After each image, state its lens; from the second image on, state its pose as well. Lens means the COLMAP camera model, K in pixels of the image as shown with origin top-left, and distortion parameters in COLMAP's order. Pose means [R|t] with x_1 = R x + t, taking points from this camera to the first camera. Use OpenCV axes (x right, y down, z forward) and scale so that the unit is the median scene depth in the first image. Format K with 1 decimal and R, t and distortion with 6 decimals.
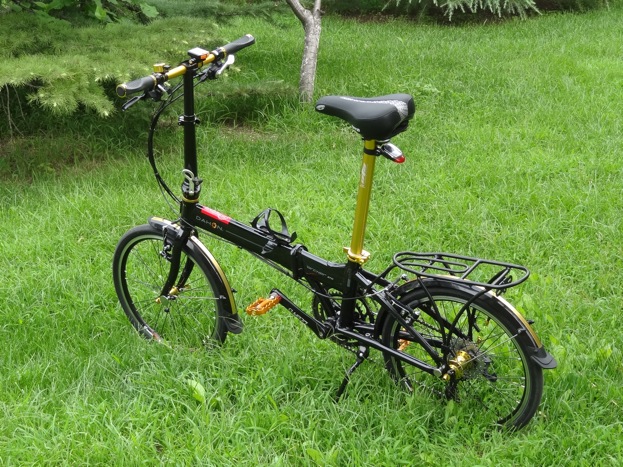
lens RADIAL K [[1136.1, 0, 311.5], [0, 1136.1, 233.5], [0, 0, 1]] dist [-0.003064, 0.126970]
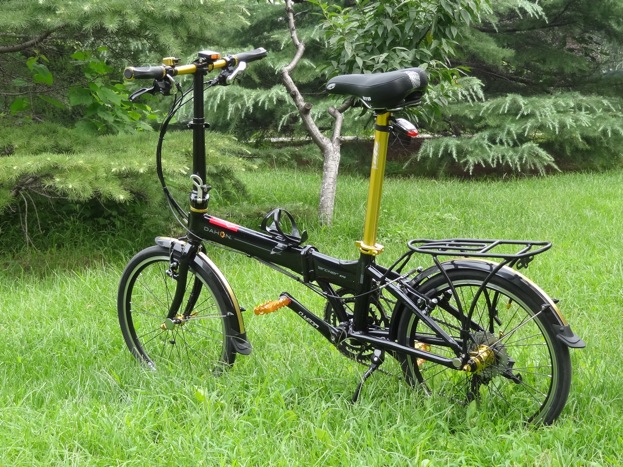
lens RADIAL K [[1136.1, 0, 311.5], [0, 1136.1, 233.5], [0, 0, 1]] dist [-0.003064, 0.126970]
pose [[0.999749, -0.001216, -0.022379, 0.011670], [-0.003253, 0.980084, -0.198557, 0.187809], [0.022174, 0.198580, 0.979834, 0.059170]]
